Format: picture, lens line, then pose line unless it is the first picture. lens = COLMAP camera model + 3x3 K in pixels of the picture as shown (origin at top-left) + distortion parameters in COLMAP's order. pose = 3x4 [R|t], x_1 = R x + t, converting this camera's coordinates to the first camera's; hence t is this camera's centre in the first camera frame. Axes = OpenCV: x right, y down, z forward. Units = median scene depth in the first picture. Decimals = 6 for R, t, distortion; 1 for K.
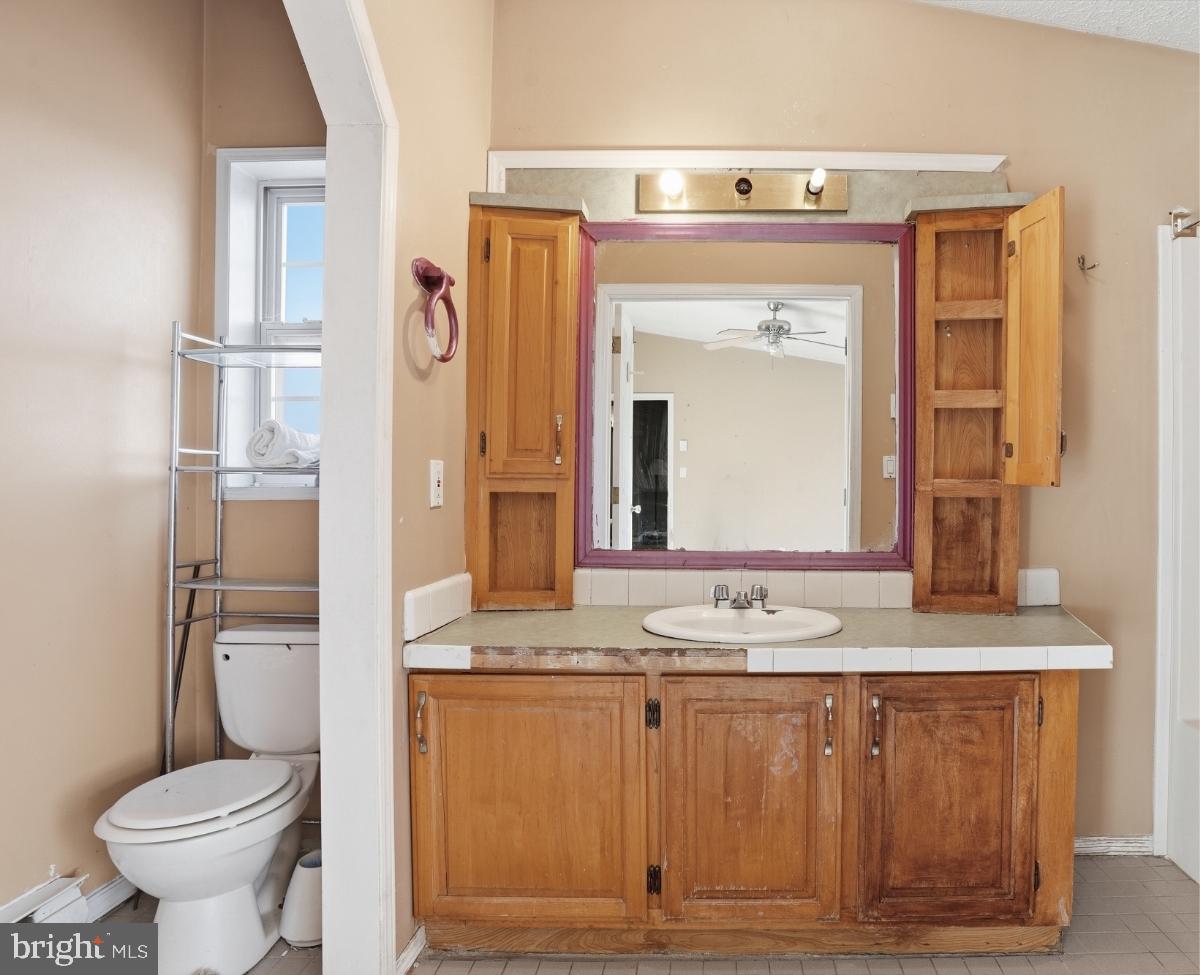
lens RADIAL K [[723.0, 0, 600.0], [0, 723.0, 487.5], [0, 0, 1]] dist [-0.075103, 0.039312]
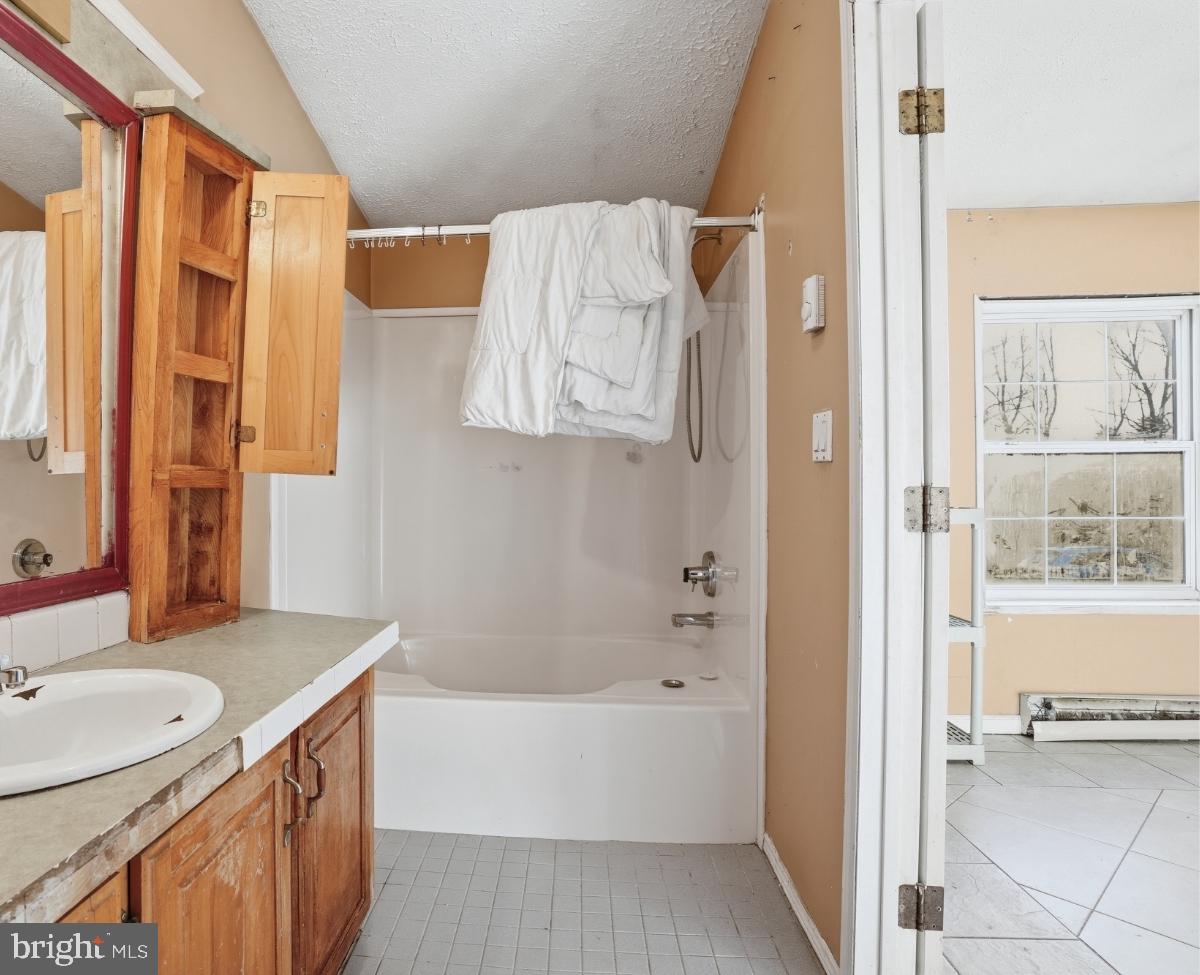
lens RADIAL K [[685.0, 0, 668.0], [0, 685.0, 489.4], [0, 0, 1]] dist [-0.022957, -0.000144]
pose [[-0.098937, -0.006526, 0.995072, -0.329884], [-0.002432, 0.999977, 0.006316, 0.009822], [-0.995091, -0.001795, -0.098950, 0.571385]]
